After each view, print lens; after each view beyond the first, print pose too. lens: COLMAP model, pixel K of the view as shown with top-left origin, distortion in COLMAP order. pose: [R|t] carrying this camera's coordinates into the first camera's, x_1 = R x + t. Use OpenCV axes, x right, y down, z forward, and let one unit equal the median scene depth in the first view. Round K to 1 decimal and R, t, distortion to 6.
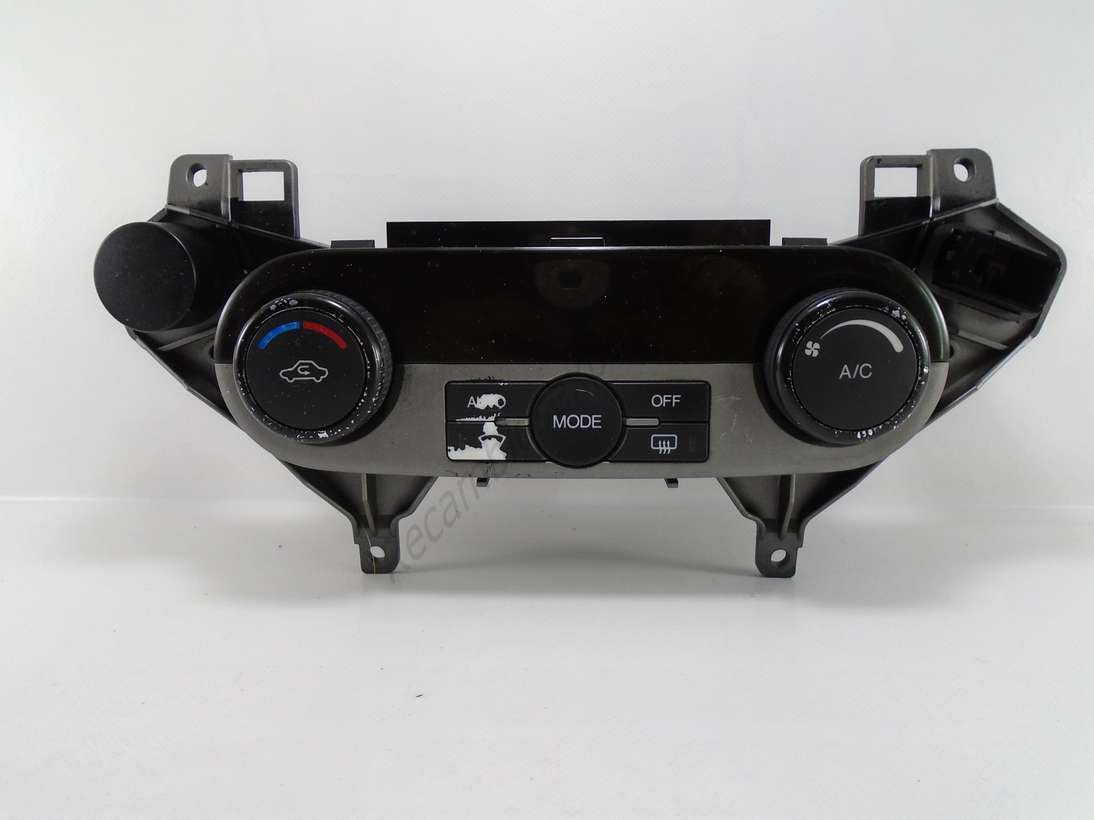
lens RADIAL K [[828.5, 0, 547.6], [0, 828.5, 401.7], [0, 0, 1]] dist [0.000614, 0.016040]
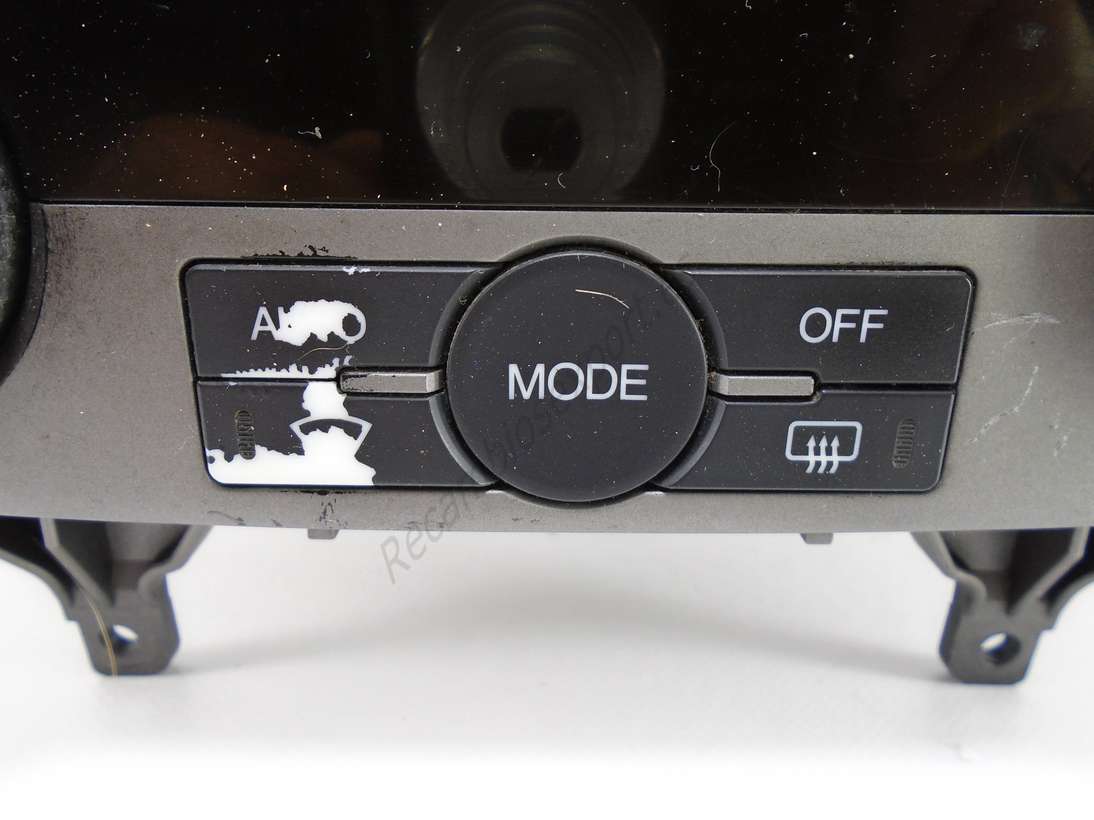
lens RADIAL K [[828.5, 0, 547.6], [0, 828.5, 410.5], [0, 0, 1]] dist [0.000614, 0.016040]
pose [[0.999272, 0.003507, 0.038001, 0.010385], [-0.009871, 0.985634, 0.168608, -0.022513], [-0.036864, -0.168860, 0.984950, 0.662881]]
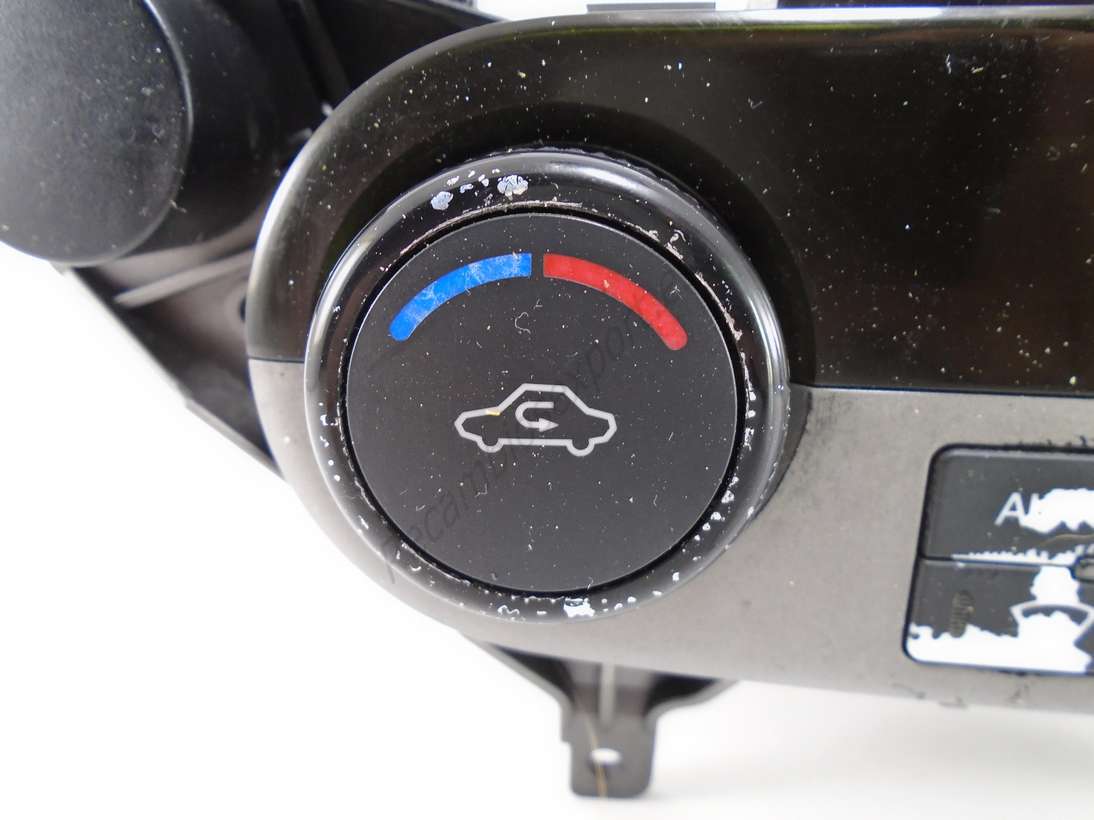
lens RADIAL K [[828.5, 0, 544.4], [0, 828.5, 404.0], [0, 0, 1]] dist [0.000614, 0.016040]
pose [[0.997961, 0.037687, -0.051512, -0.262885], [-0.031463, 0.992667, 0.116713, -0.073955], [0.055533, -0.114854, 0.991829, 0.668918]]
